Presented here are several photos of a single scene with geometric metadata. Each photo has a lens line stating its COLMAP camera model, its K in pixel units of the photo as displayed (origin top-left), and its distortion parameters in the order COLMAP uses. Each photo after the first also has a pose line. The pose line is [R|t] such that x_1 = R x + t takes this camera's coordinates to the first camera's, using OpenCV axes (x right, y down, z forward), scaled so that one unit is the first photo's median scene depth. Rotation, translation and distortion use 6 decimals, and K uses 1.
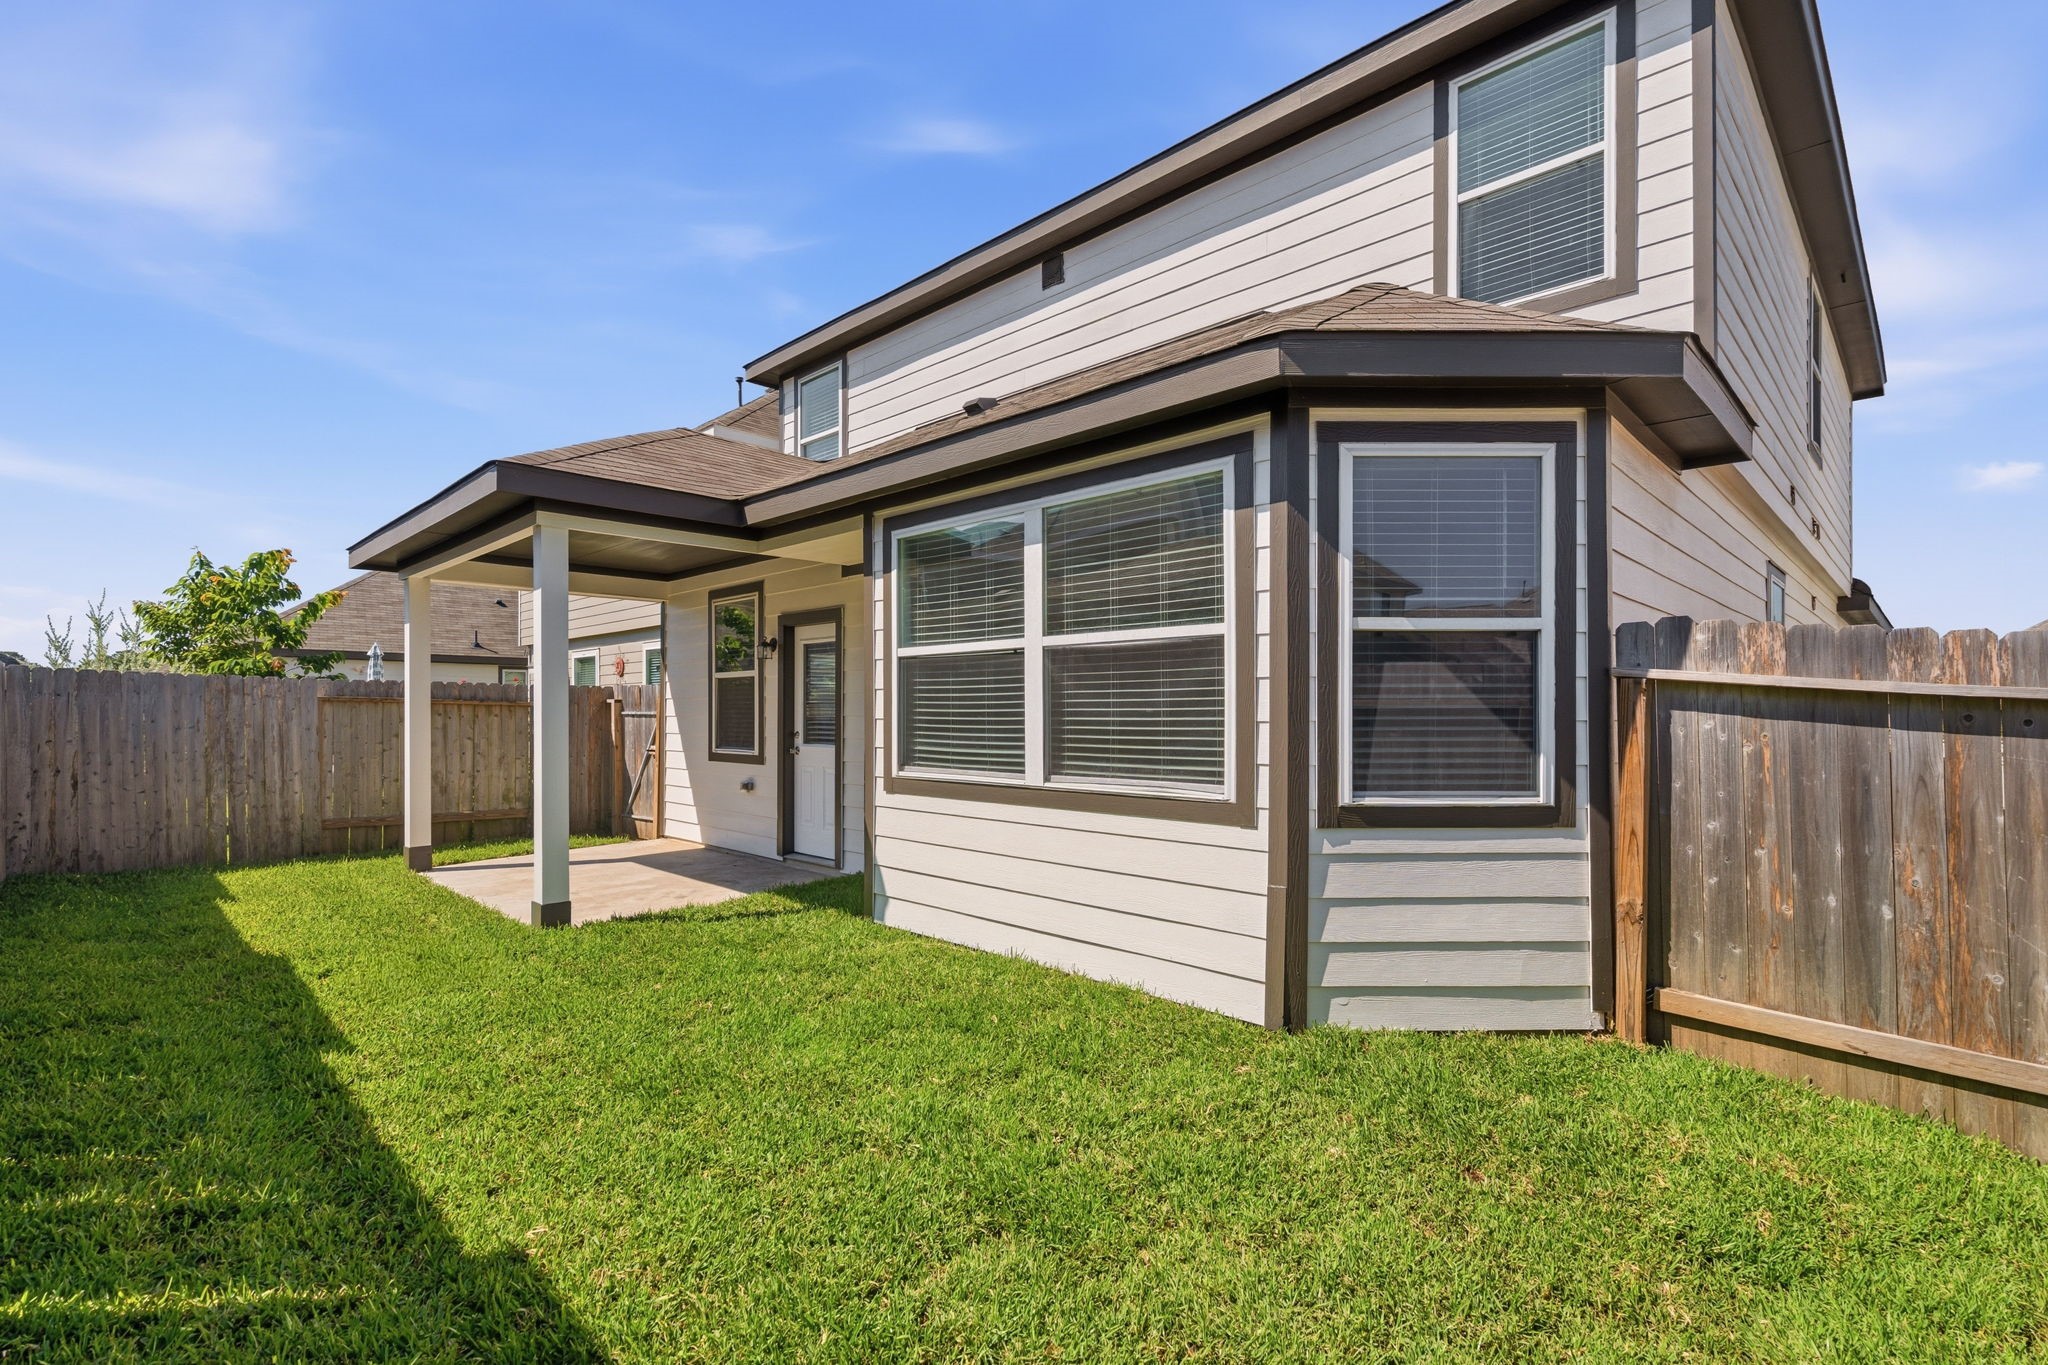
lens RADIAL K [[928.7, 0, 1024.8], [0, 928.7, 700.7], [0, 0, 1]] dist [0.001500, -0.001535]
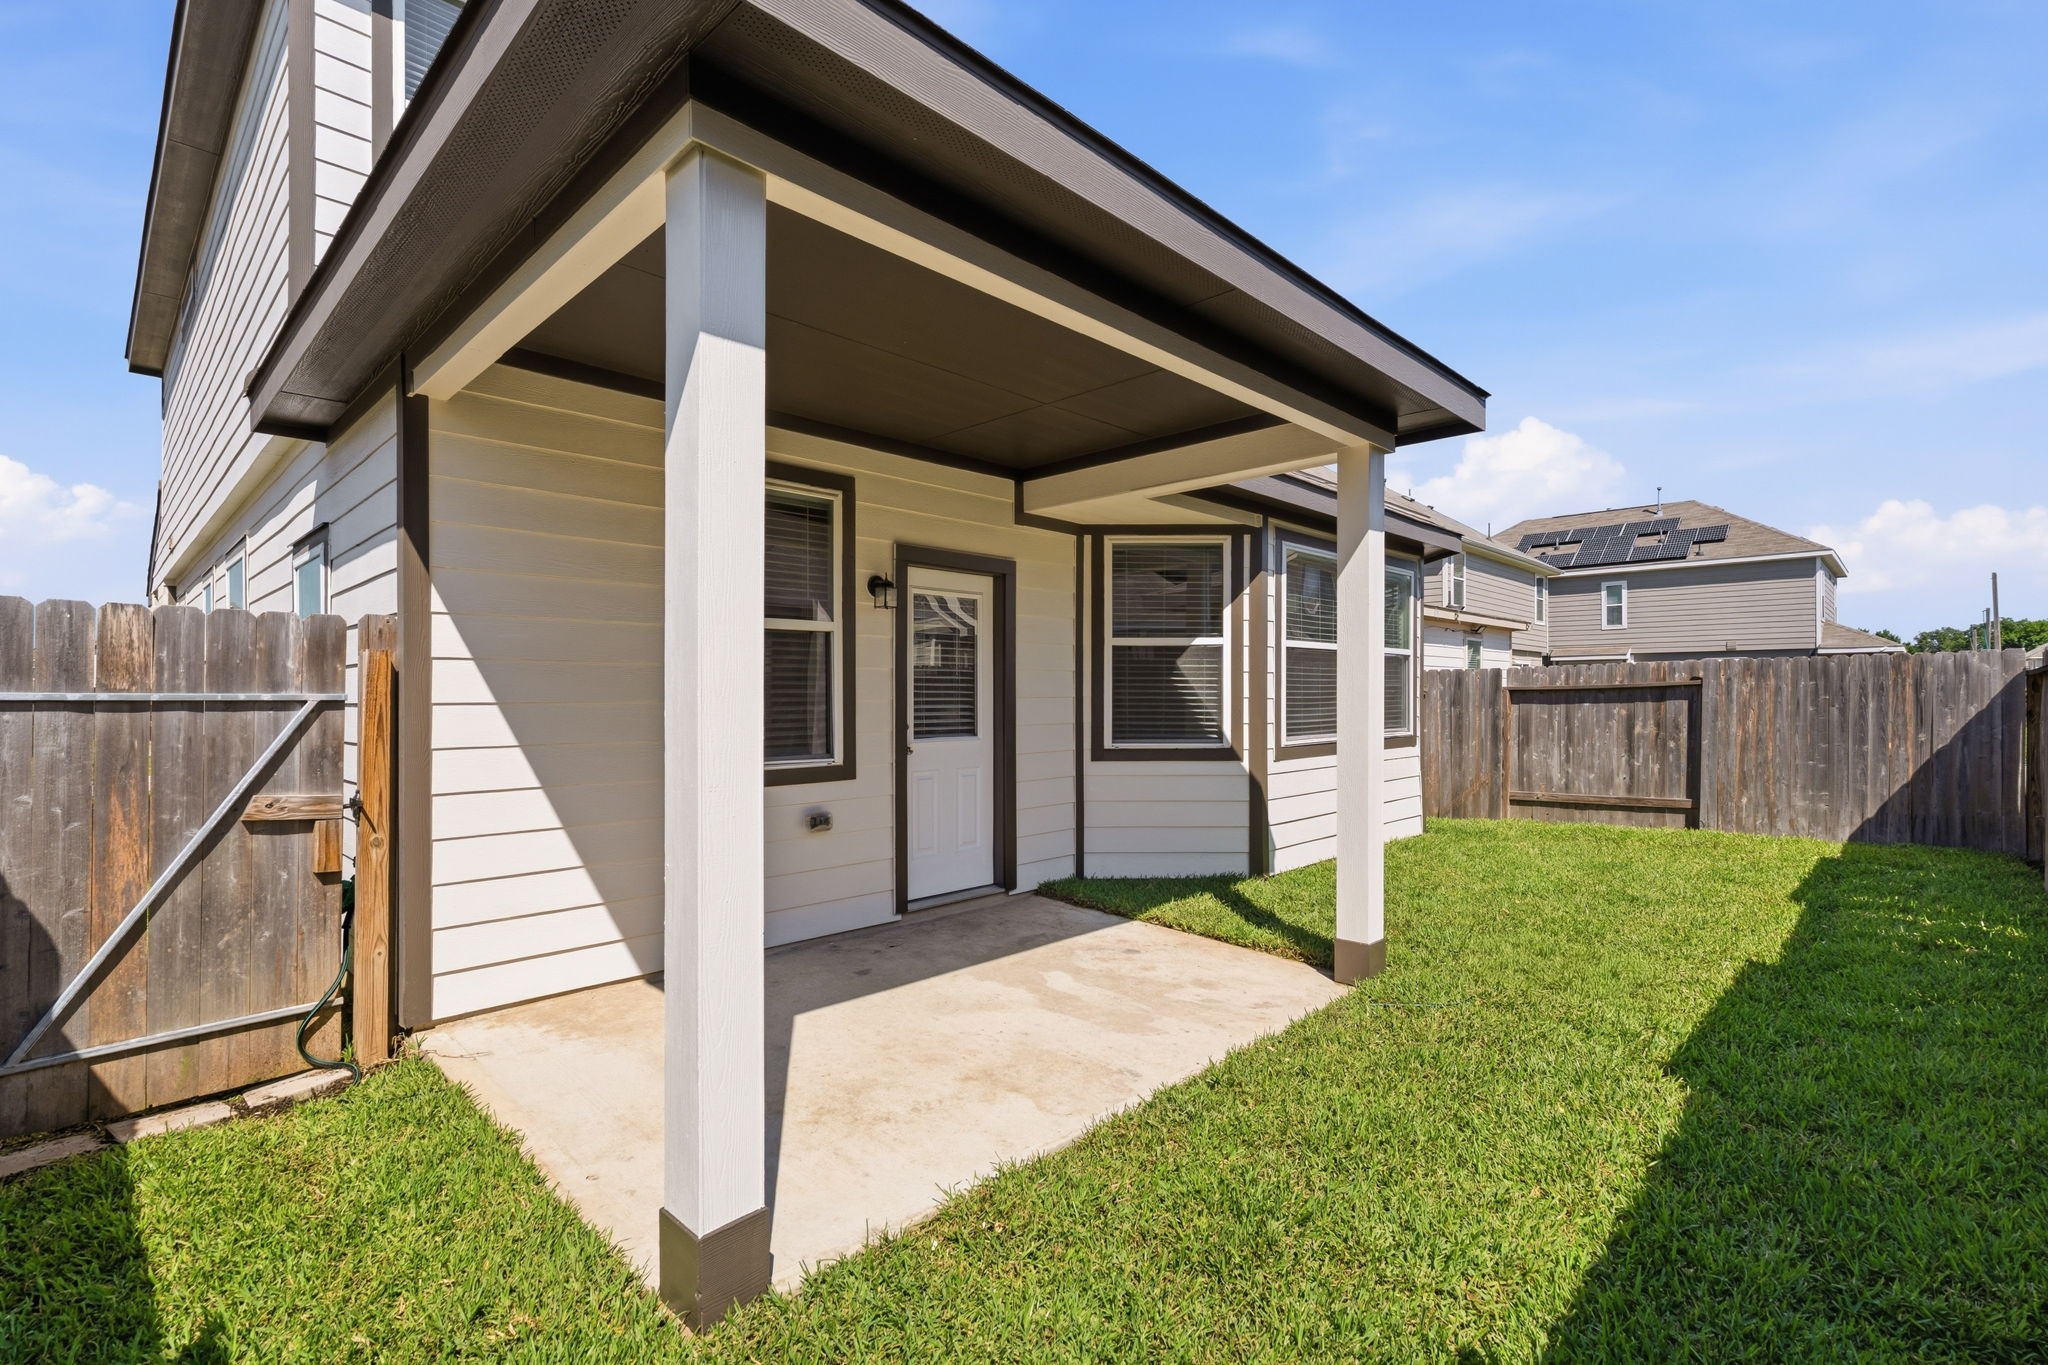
lens RADIAL K [[928.7, 0, 1010.1], [0, 928.7, 689.0], [0, 0, 1]] dist [0.001500, -0.001535]
pose [[0.008300, -0.000984, 0.999965, -0.656295], [-0.013832, 0.999904, 0.001099, 0.005565], [-0.999870, -0.013841, 0.008285, 0.656656]]
